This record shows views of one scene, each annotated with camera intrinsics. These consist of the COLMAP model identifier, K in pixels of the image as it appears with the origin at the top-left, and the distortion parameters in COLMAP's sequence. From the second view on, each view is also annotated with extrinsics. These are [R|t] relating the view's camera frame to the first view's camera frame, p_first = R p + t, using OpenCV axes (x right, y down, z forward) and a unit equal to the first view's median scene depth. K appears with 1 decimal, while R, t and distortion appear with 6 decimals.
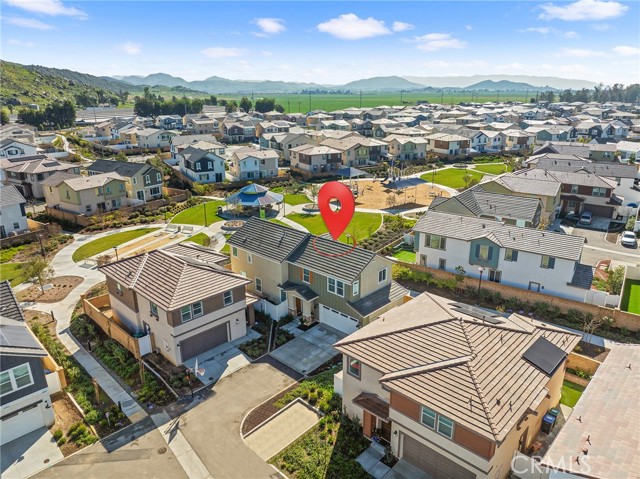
lens RADIAL K [[453.1, 0, 320.5], [0, 453.1, 238.2], [0, 0, 1]] dist [-0.035128, -0.003764]
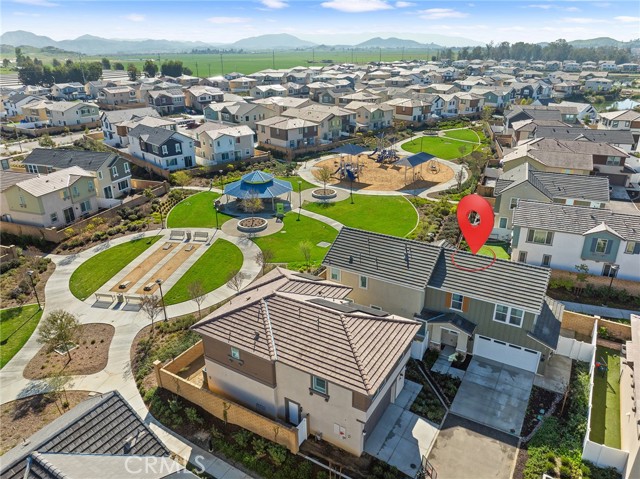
lens RADIAL K [[453.1, 0, 320.0], [0, 453.1, 238.5], [0, 0, 1]] dist [-0.035128, -0.003764]
pose [[0.973673, -0.090504, 0.209211, -0.129133], [0.072925, 0.993243, 0.090279, -0.036389], [-0.215968, -0.072646, 0.973694, 0.082538]]
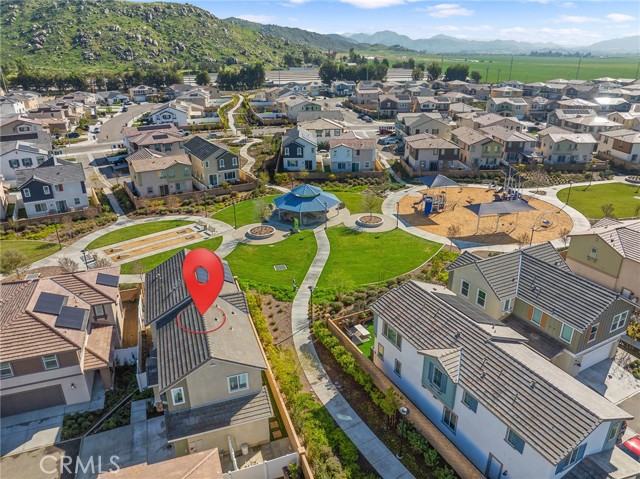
lens RADIAL K [[453.1, 0, 322.9], [0, 453.1, 238.6], [0, 0, 1]] dist [-0.035128, -0.003764]
pose [[0.896399, 0.174869, -0.407296, 0.149657], [-0.140441, 0.983596, 0.113207, -0.070520], [0.420411, -0.044278, 0.906253, 0.125850]]
